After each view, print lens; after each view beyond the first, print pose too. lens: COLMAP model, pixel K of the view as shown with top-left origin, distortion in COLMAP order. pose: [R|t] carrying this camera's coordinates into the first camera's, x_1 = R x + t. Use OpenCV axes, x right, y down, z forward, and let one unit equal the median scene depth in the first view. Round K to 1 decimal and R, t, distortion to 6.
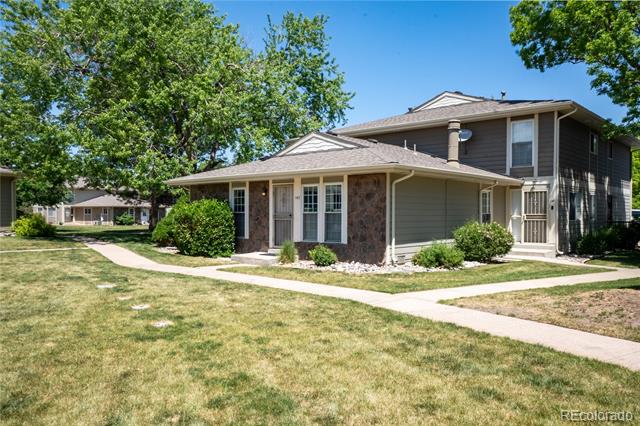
lens RADIAL K [[489.0, 0, 322.1], [0, 489.0, 210.4], [0, 0, 1]] dist [0.001690, 0.000691]
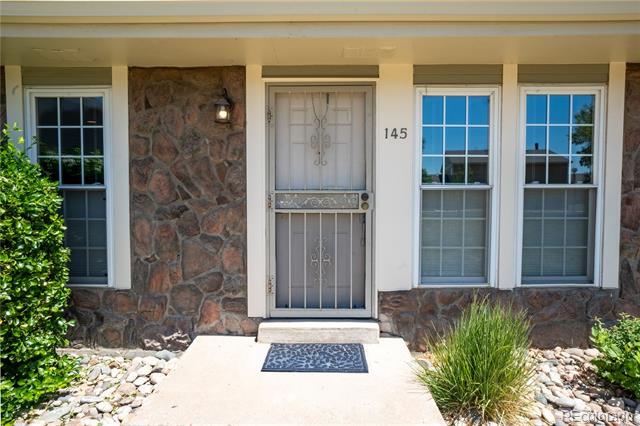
lens RADIAL K [[361.4, 0, 318.3], [0, 361.4, 212.3], [0, 0, 1]] dist [-0.009044, 0.000469]
pose [[0.754564, -0.025668, 0.655724, -0.220390], [-0.001559, 0.999162, 0.040906, 0.010703], [-0.656225, -0.031889, 0.753892, 0.873119]]
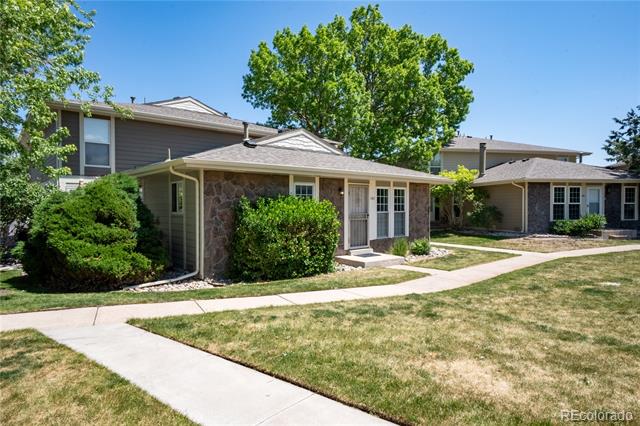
lens RADIAL K [[387.9, 0, 322.5], [0, 387.9, 213.9], [0, 0, 1]] dist [-0.008652, -0.001020]
pose [[0.129854, -0.018524, 0.991360, -0.900953], [0.001072, 0.999828, 0.018542, -0.007937], [-0.991533, -0.001345, 0.129852, 0.999585]]
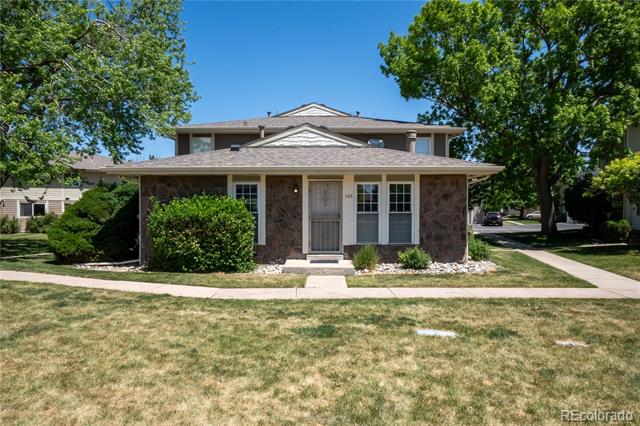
lens RADIAL K [[419.6, 0, 317.8], [0, 419.6, 216.4], [0, 0, 1]] dist [0.021291, 0.000541]
pose [[0.754727, -0.009568, 0.655969, -0.602401], [-0.000445, 0.999886, 0.015096, -0.000411], [-0.656039, -0.011686, 0.754637, 0.453090]]
